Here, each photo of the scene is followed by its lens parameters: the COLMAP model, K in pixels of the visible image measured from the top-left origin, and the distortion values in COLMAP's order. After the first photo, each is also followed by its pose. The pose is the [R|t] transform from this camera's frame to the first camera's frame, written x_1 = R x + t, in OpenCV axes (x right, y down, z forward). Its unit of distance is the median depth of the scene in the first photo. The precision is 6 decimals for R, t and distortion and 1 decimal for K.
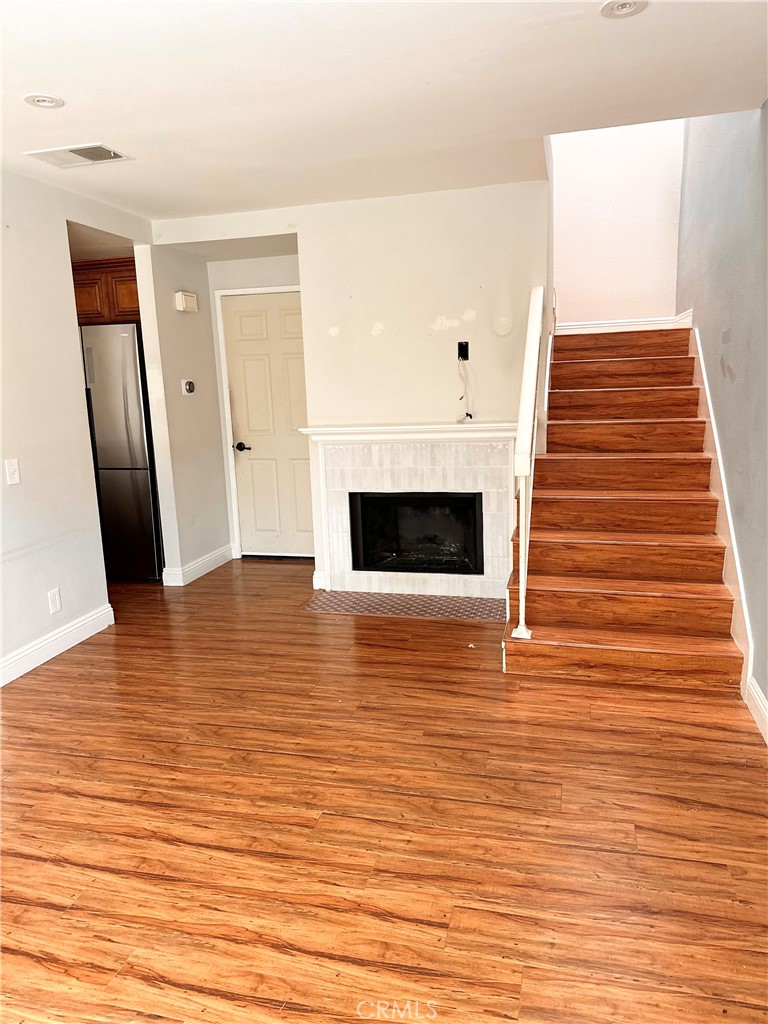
lens RADIAL K [[713.5, 0, 390.8], [0, 713.5, 512.8], [0, 0, 1]] dist [0.124288, -0.244171]
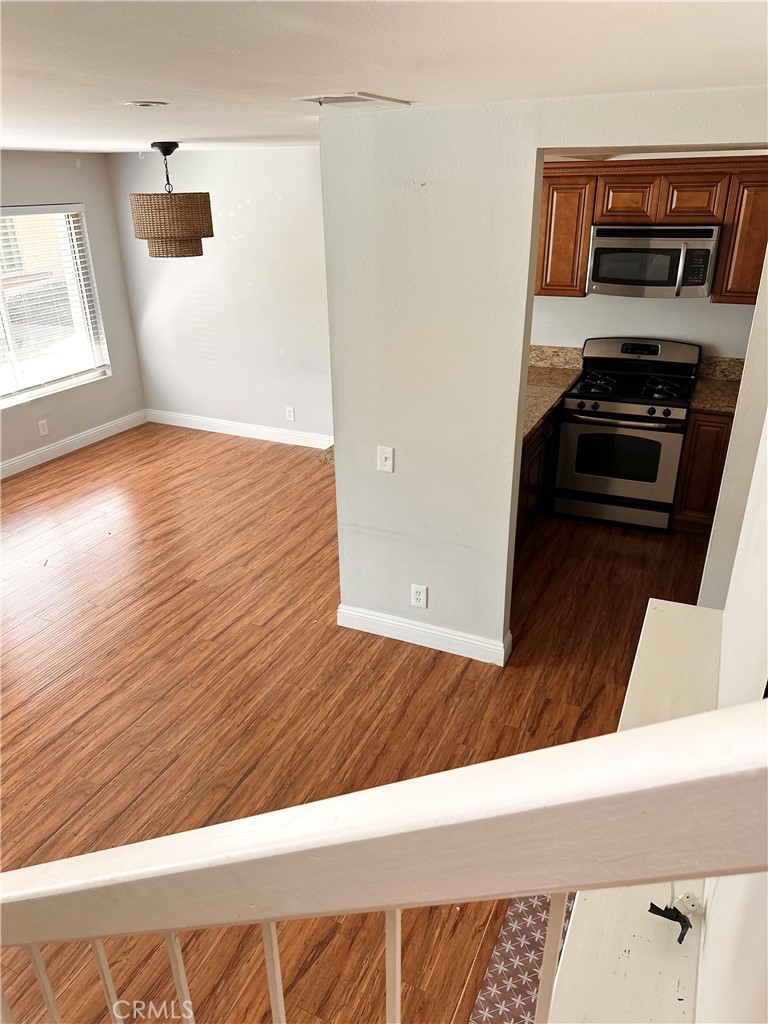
lens RADIAL K [[713.5, 0, 390.8], [0, 713.5, 512.8], [0, 0, 1]] dist [0.124288, -0.244171]
pose [[-0.180529, 0.437857, -0.880733, 0.285880], [-0.173767, 0.867162, 0.466728, -0.357122], [0.968098, 0.237301, -0.080462, 0.884225]]
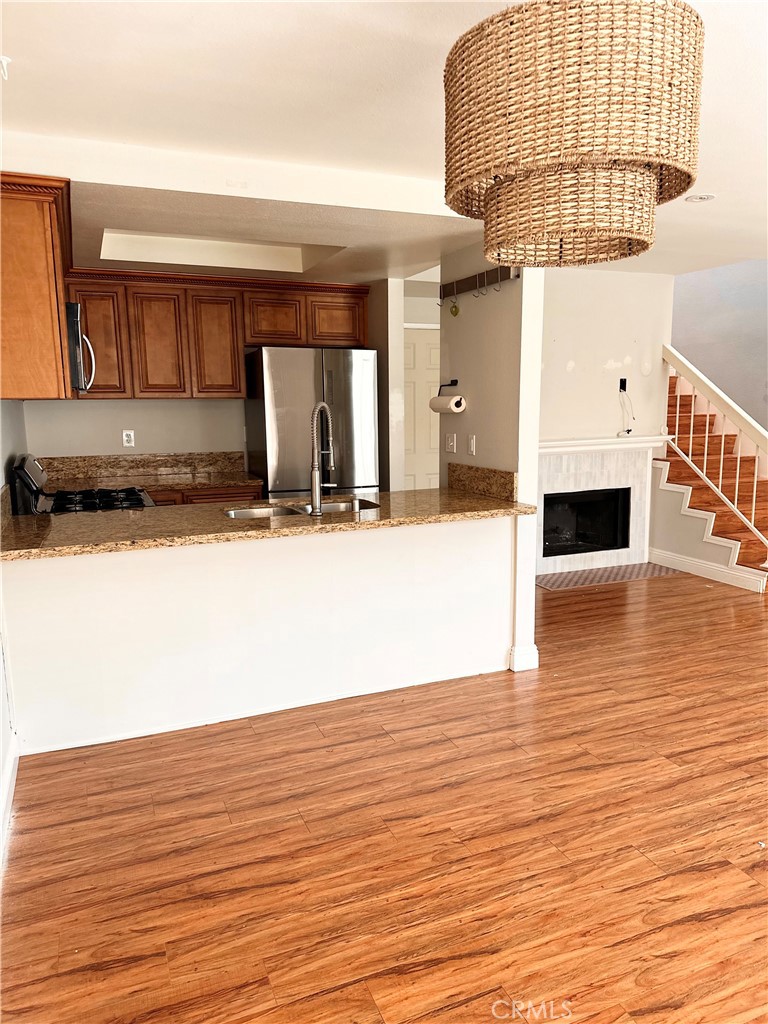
lens RADIAL K [[713.5, 0, 390.8], [0, 713.5, 512.8], [0, 0, 1]] dist [0.124288, -0.244171]
pose [[0.799751, -0.067606, 0.596513, -1.086289], [0.095215, 0.995346, -0.014847, -0.002906], [-0.592733, 0.068671, 0.802466, 0.165310]]
